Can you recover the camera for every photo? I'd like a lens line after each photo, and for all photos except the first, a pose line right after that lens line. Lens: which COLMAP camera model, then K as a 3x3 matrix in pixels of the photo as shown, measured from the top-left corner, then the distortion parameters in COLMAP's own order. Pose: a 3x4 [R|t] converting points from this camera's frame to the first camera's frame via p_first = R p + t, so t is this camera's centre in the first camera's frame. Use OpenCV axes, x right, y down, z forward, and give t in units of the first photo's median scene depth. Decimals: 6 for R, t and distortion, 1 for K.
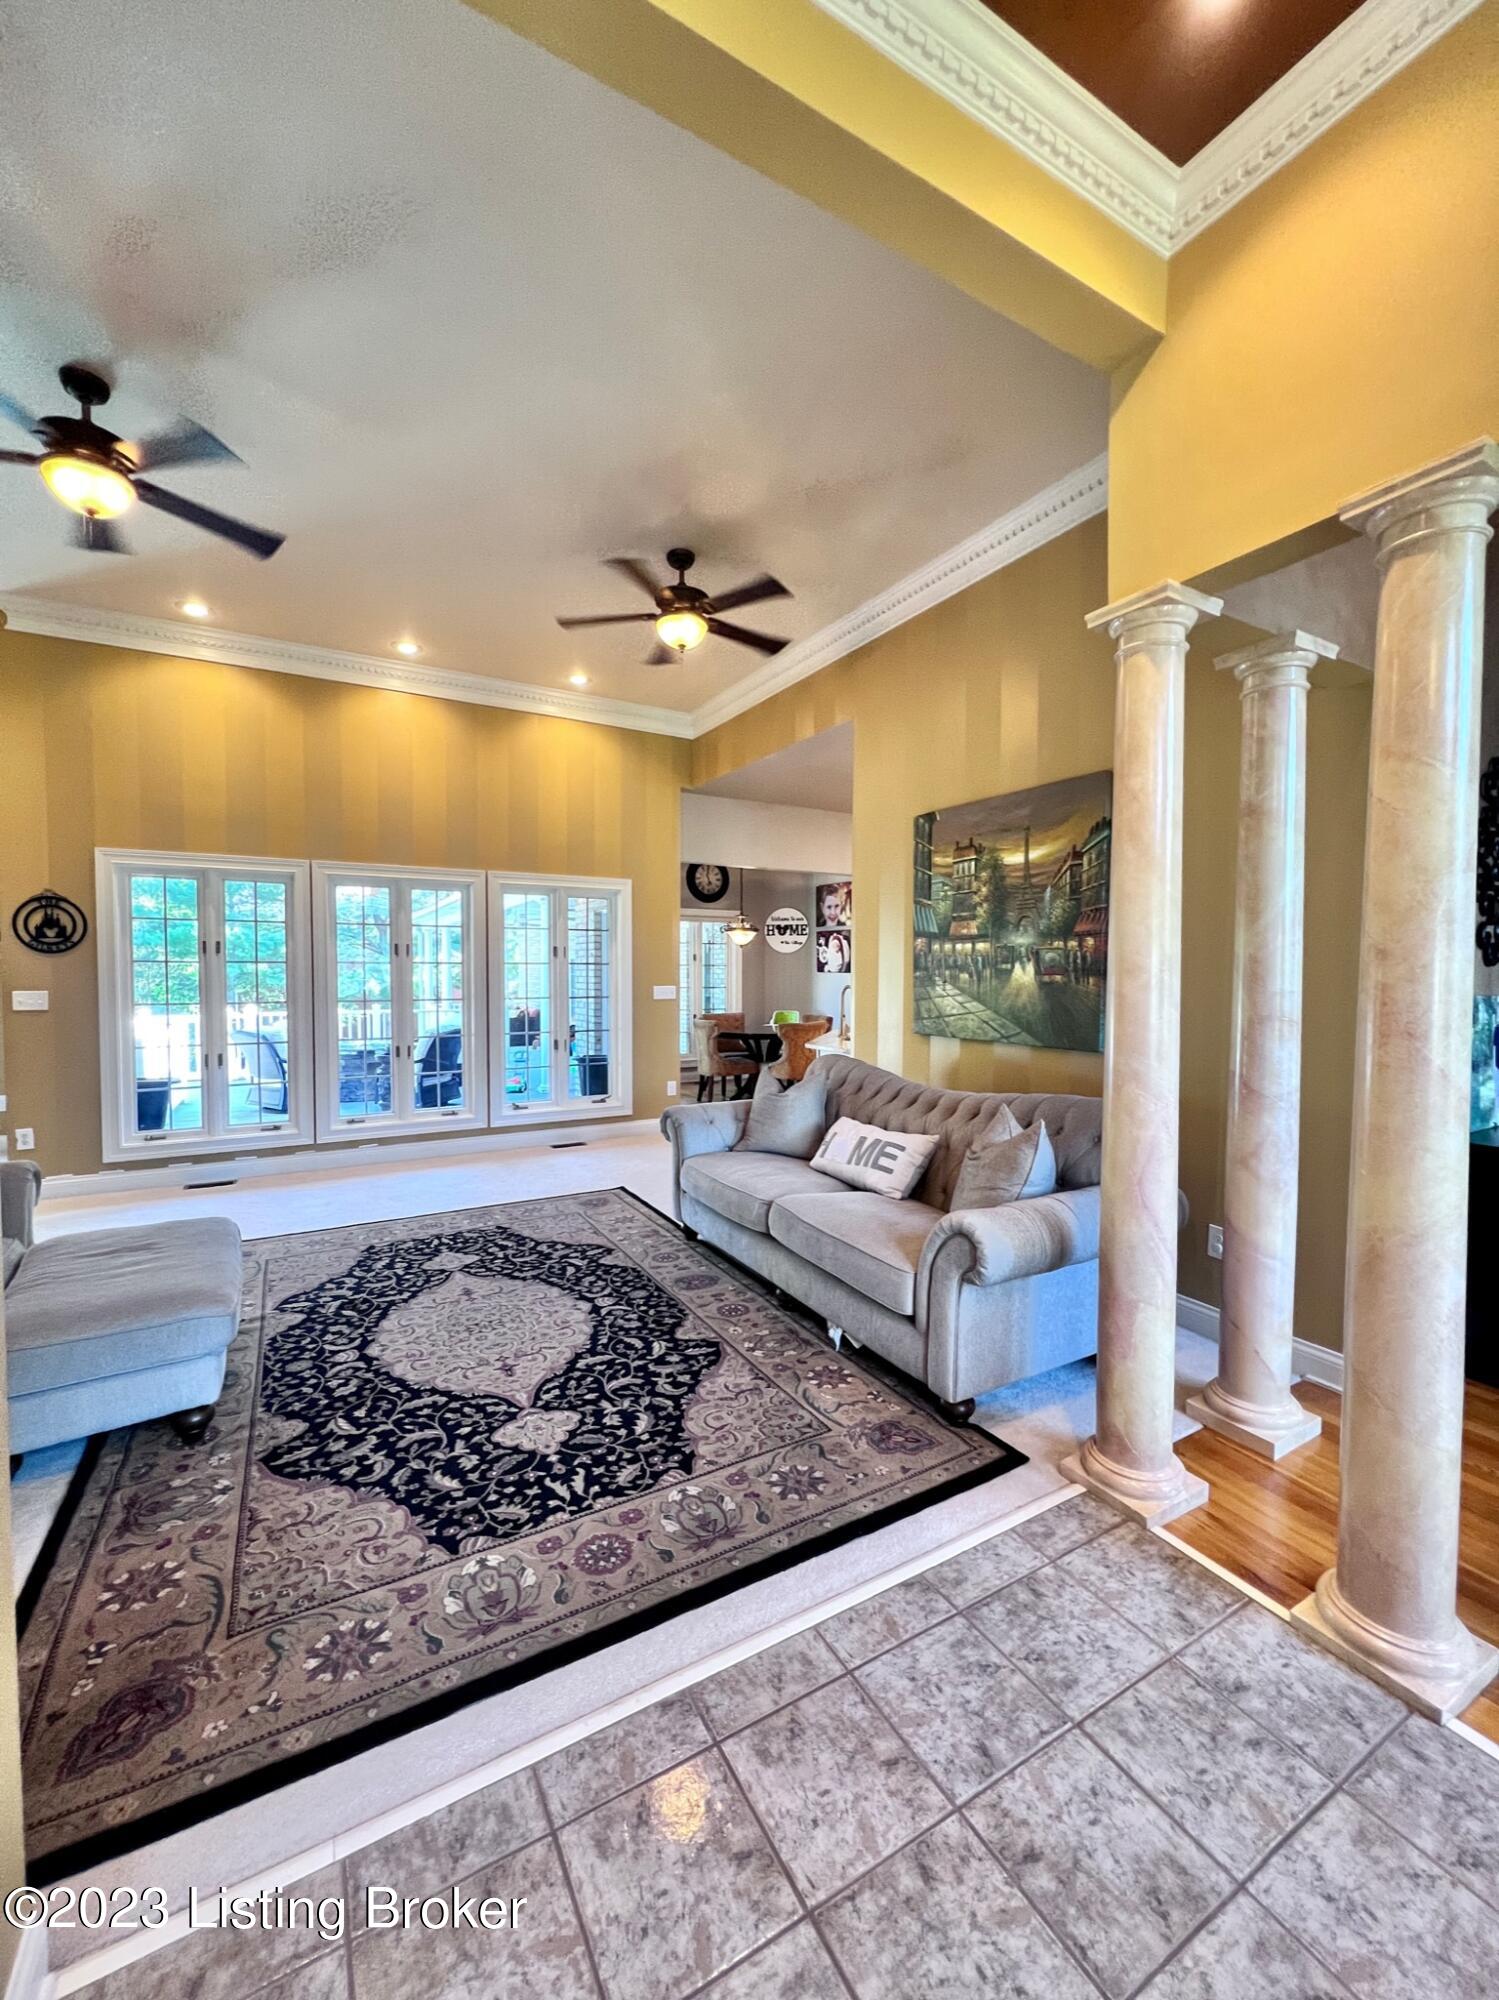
lens RADIAL K [[798.2, 0, 749.5], [0, 798.2, 1000.0], [0, 0, 1]] dist [-0.001610, -0.000580]
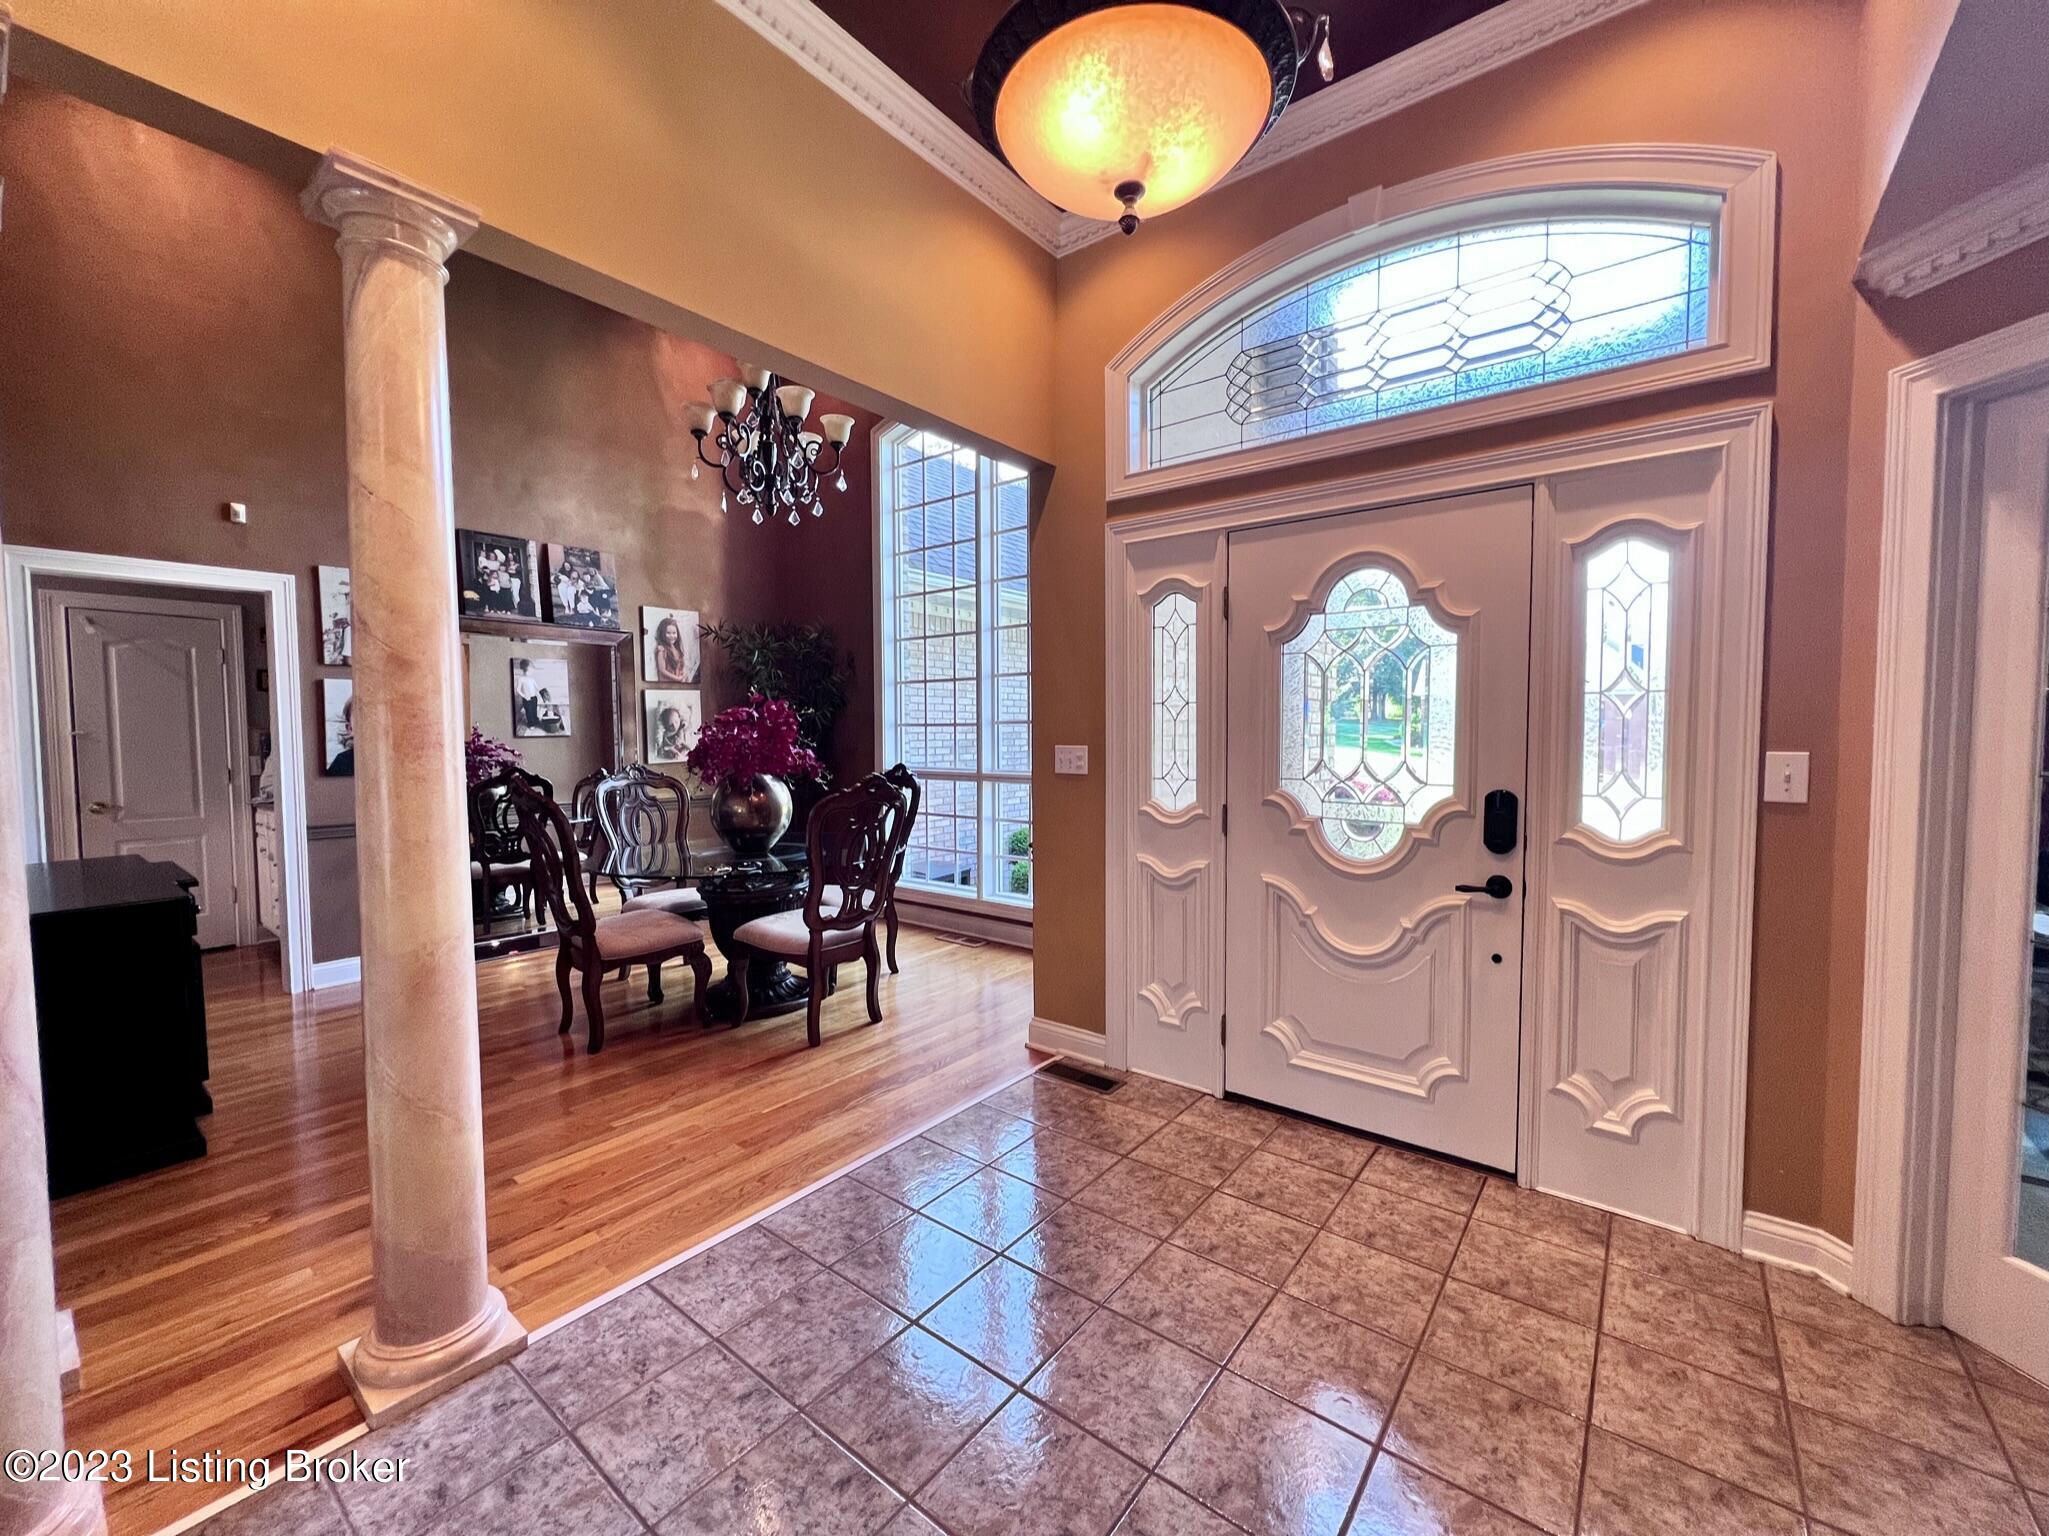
lens RADIAL K [[817.7, 0, 1021.0], [0, 817.7, 767.9], [0, 0, 1]] dist [-0.001610, -0.000580]
pose [[-0.377294, -0.049352, 0.924777, -0.221312], [0.040107, 0.996771, 0.069556, 0.014573], [-0.925225, 0.063333, -0.374097, 0.365222]]
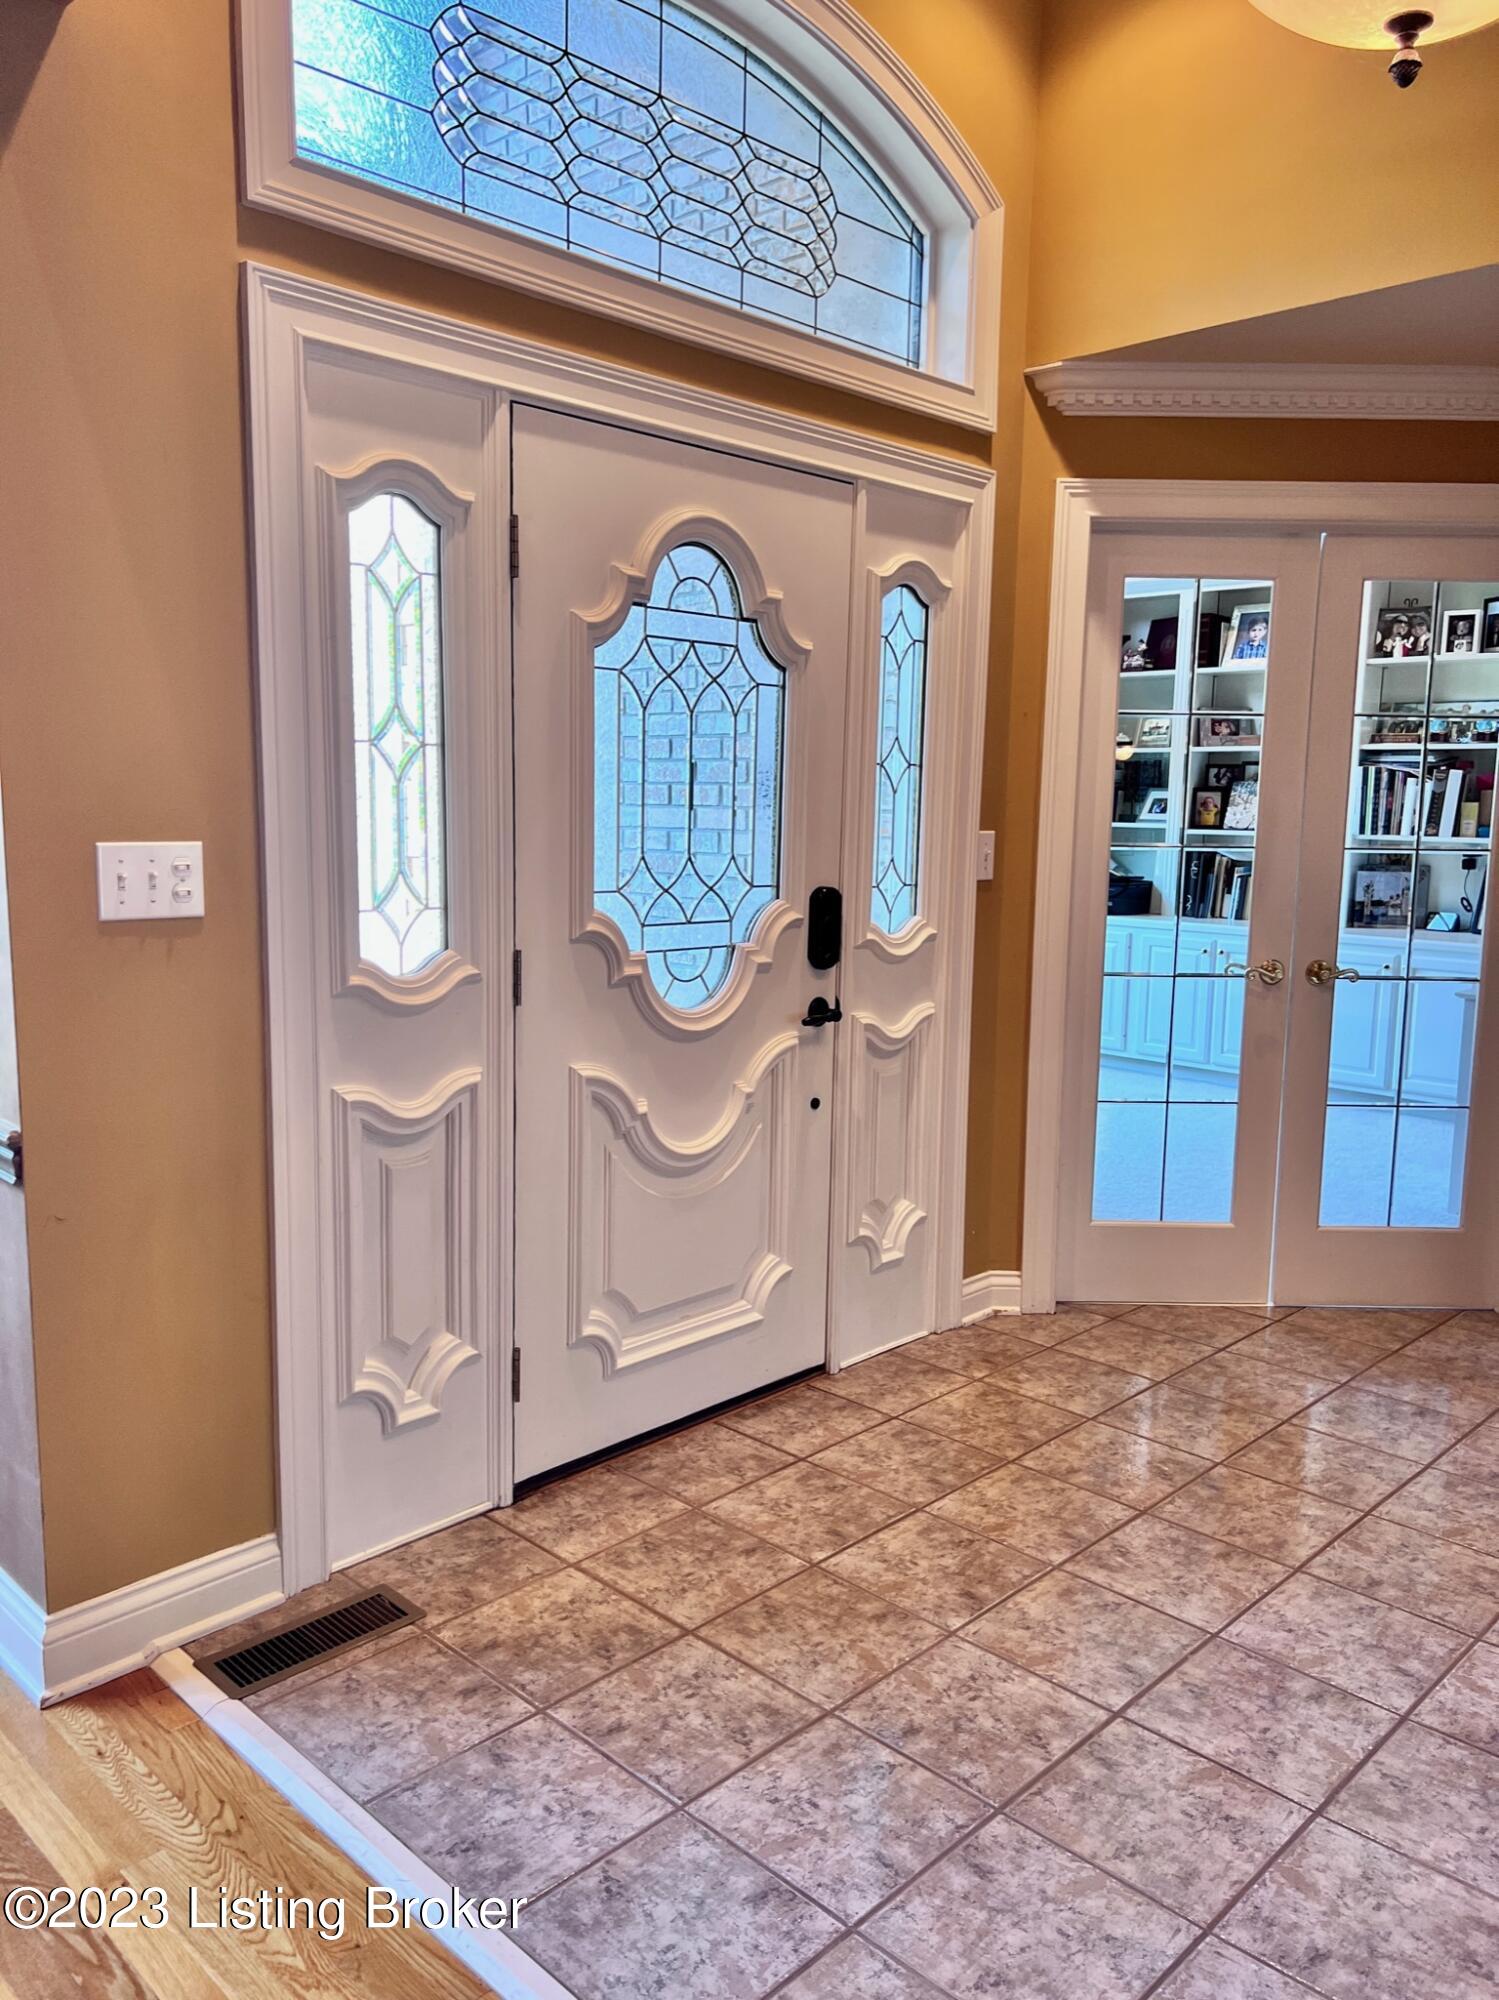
lens RADIAL K [[1494.6, 0, 758.4], [0, 1494.6, 1006.6], [0, 0, 1]] dist [0.062173, -0.088526]
pose [[-0.960668, 0.017826, -0.277125, 0.683906], [-0.033185, 0.983418, 0.178294, 0.001697], [0.275708, 0.180477, -0.944147, 0.690766]]
